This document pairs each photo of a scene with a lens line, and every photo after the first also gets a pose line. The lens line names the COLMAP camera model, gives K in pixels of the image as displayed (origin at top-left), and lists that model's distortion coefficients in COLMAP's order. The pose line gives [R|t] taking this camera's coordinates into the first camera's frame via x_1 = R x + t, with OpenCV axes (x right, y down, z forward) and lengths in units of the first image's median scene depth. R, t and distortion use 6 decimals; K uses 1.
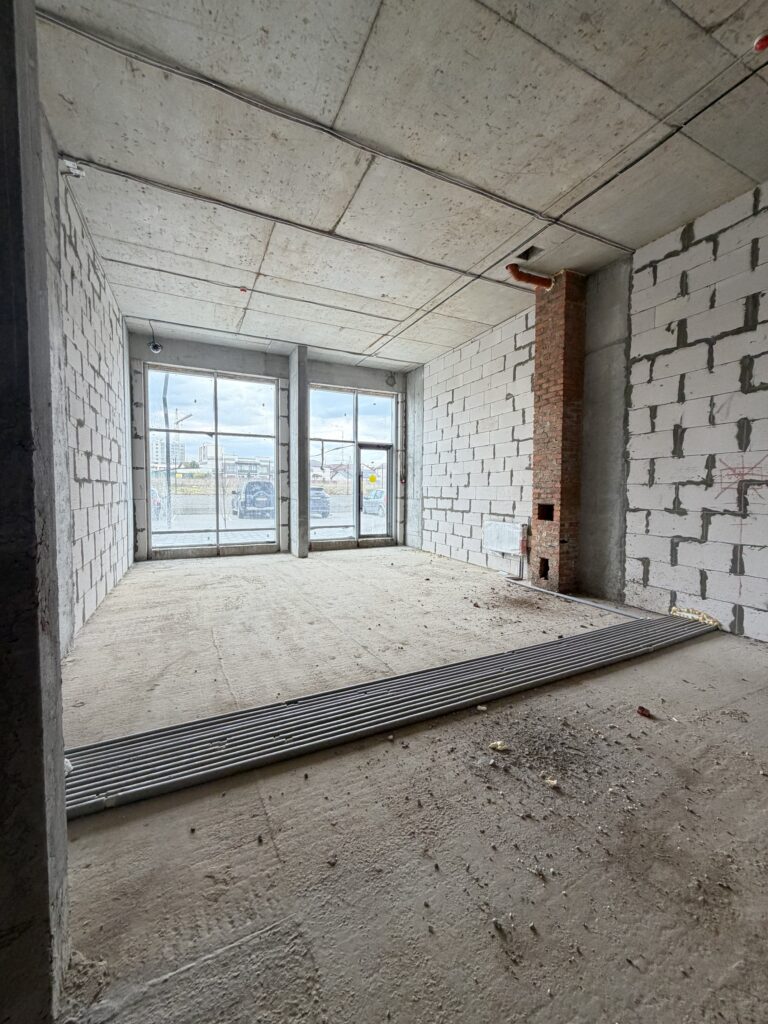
lens RADIAL K [[396.6, 0, 381.4], [0, 396.6, 511.5], [0, 0, 1]] dist [0.000221, -0.000018]
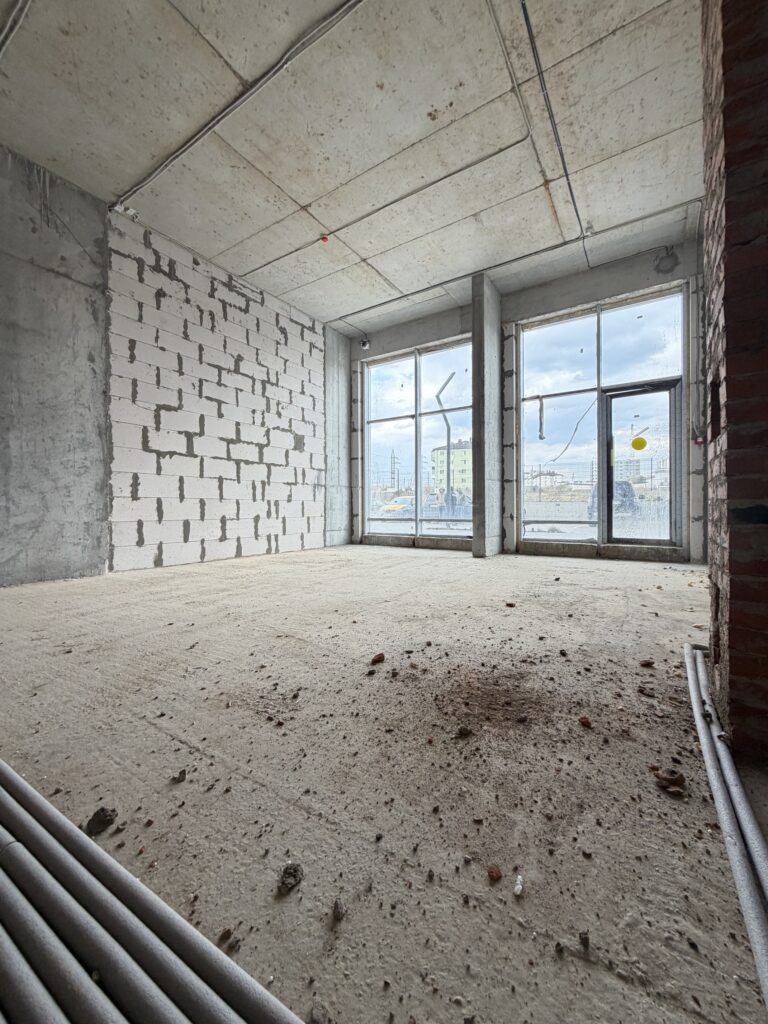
lens RADIAL K [[402.5, 0, 384.9], [0, 402.5, 507.5], [0, 0, 1]] dist [-0.001206, -0.000246]
pose [[0.534926, -0.006769, -0.844872, 0.351971], [-0.038663, 0.998724, -0.032481, 0.057126], [0.844014, 0.050041, 0.533982, 0.465168]]
